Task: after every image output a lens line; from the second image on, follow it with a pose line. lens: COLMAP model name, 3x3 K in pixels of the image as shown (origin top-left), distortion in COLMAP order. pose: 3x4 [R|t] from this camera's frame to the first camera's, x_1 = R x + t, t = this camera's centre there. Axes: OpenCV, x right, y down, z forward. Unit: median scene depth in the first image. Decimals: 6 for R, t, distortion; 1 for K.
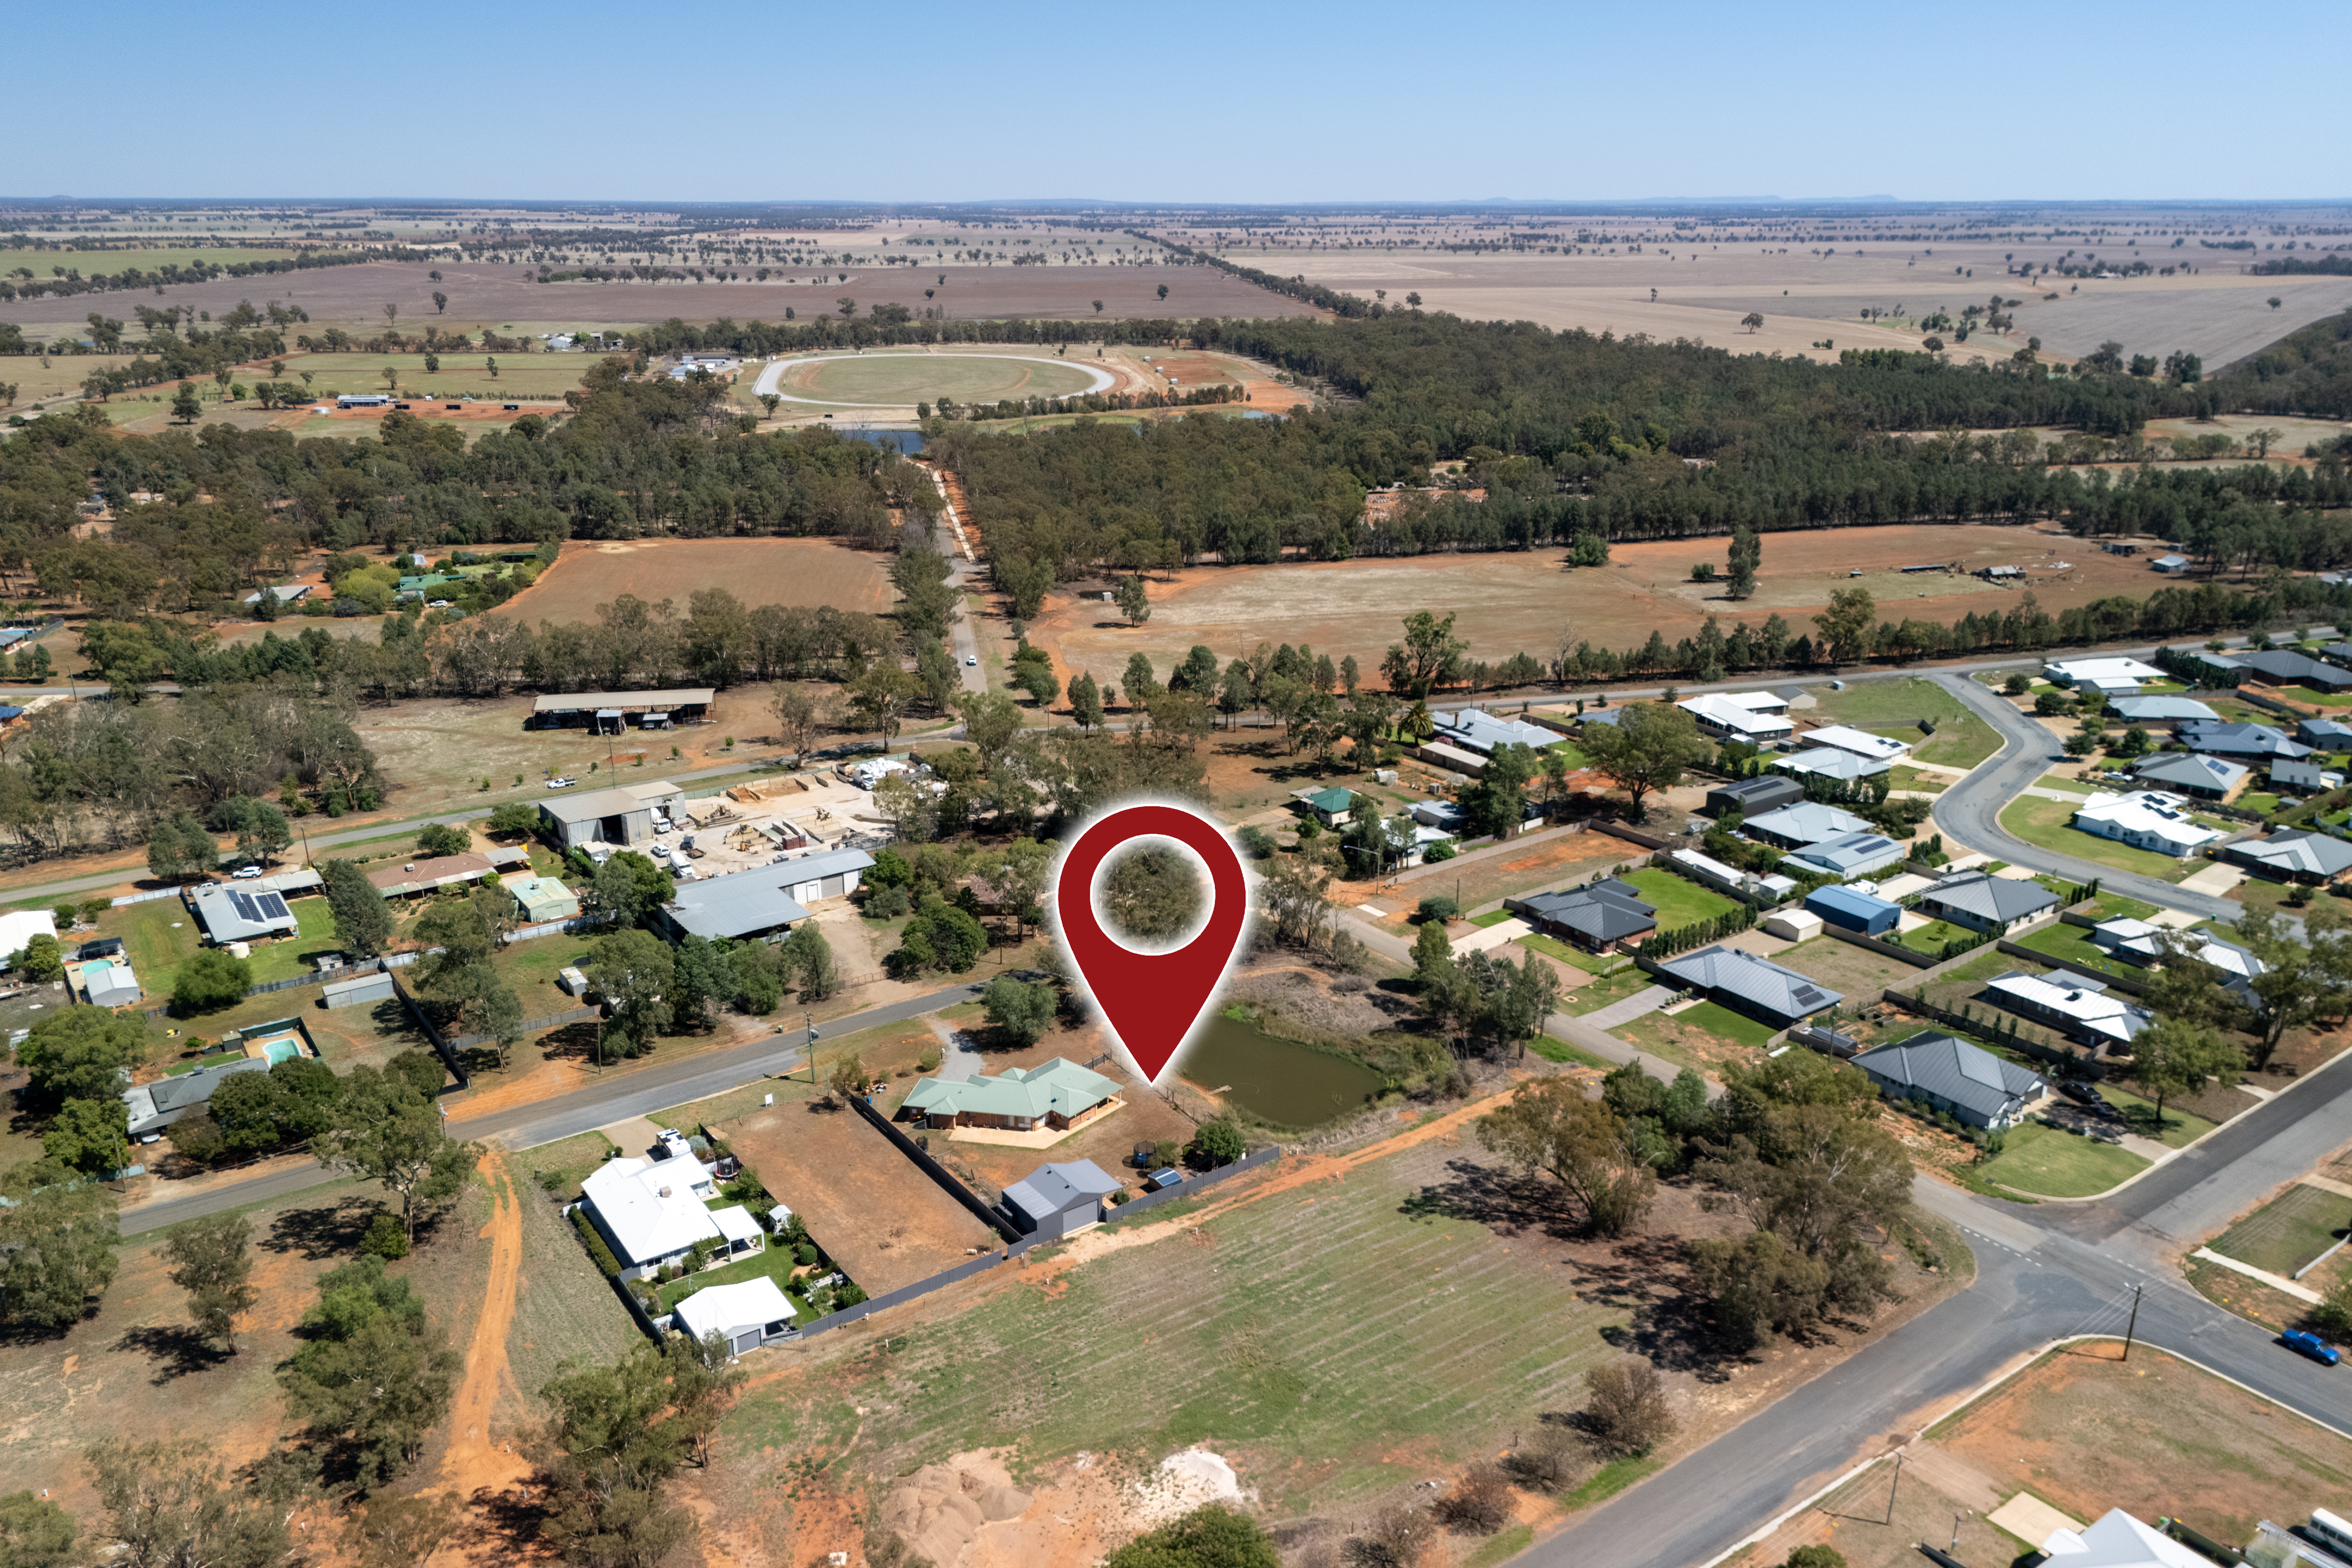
lens RADIAL K [[1678.3, 0, 1079.0], [0, 1678.3, 784.7], [0, 0, 1]] dist [0.006534, 0.002233]
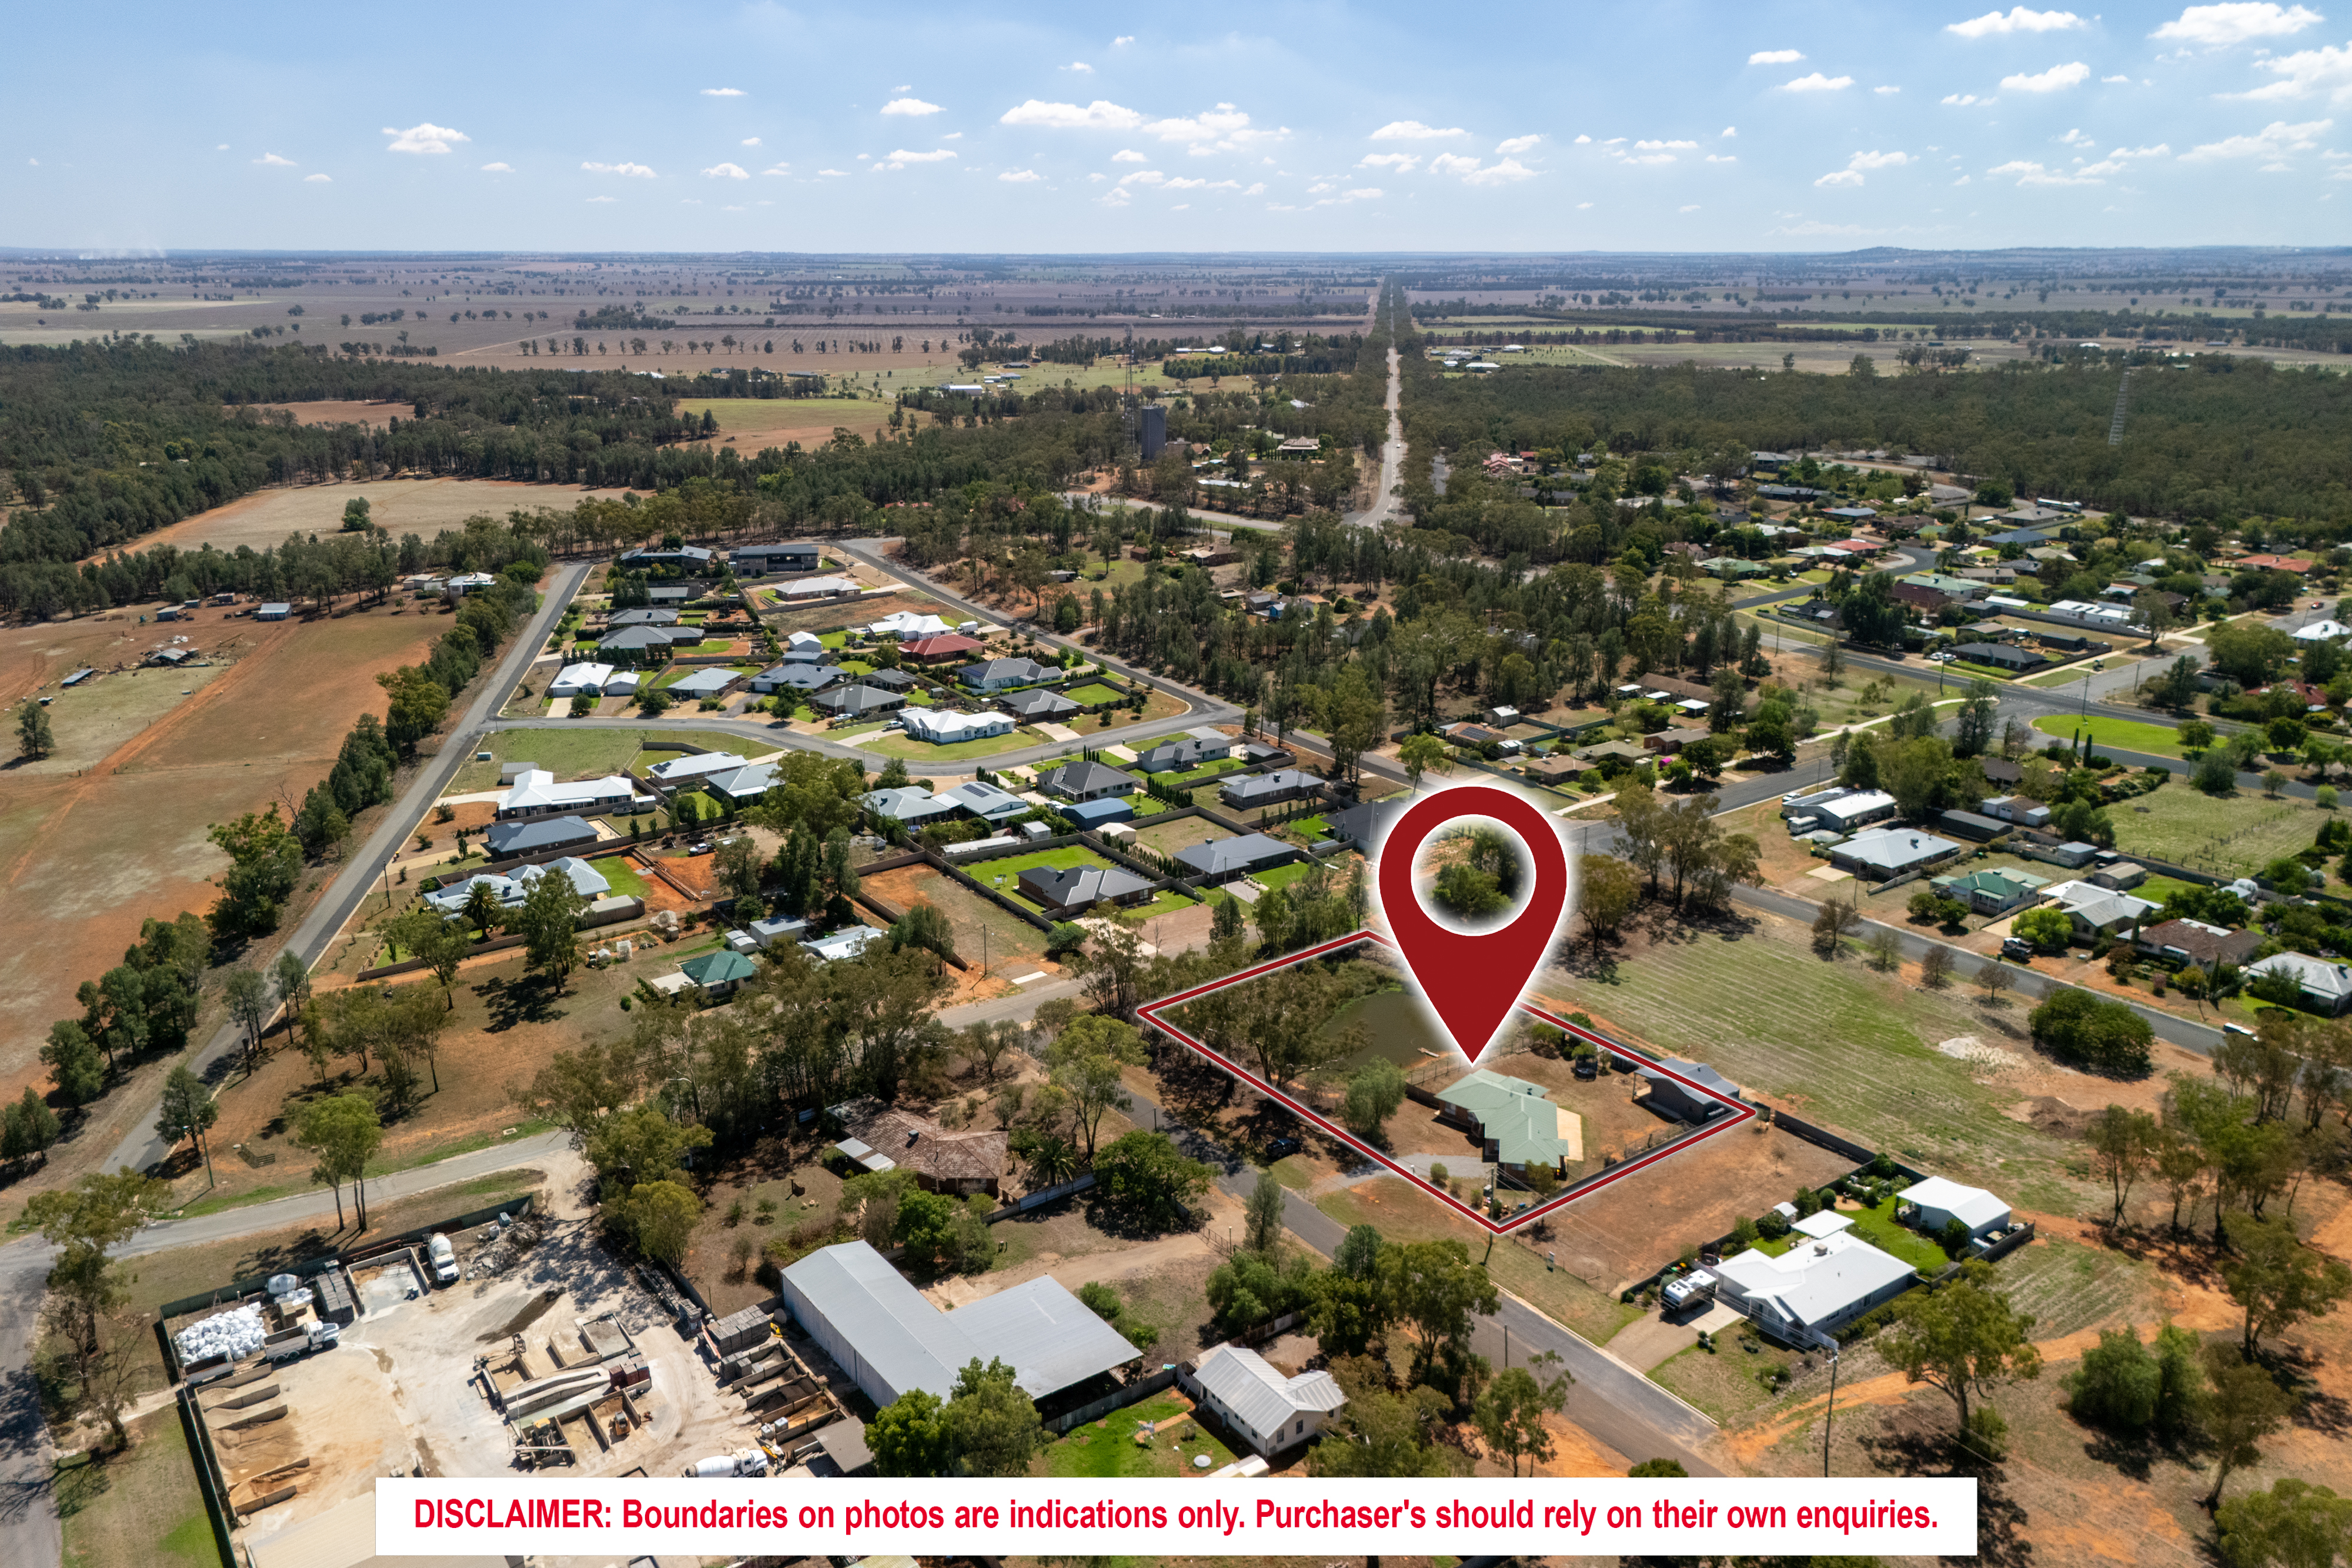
lens RADIAL K [[1678.3, 0, 1079.0], [0, 1678.3, 784.7], [0, 0, 1]] dist [0.006534, 0.002233]
pose [[-0.000937, -0.290431, 0.956895, -0.824106], [0.322282, 0.905752, 0.275224, -0.323901], [-0.946643, 0.308648, 0.092752, 0.888873]]
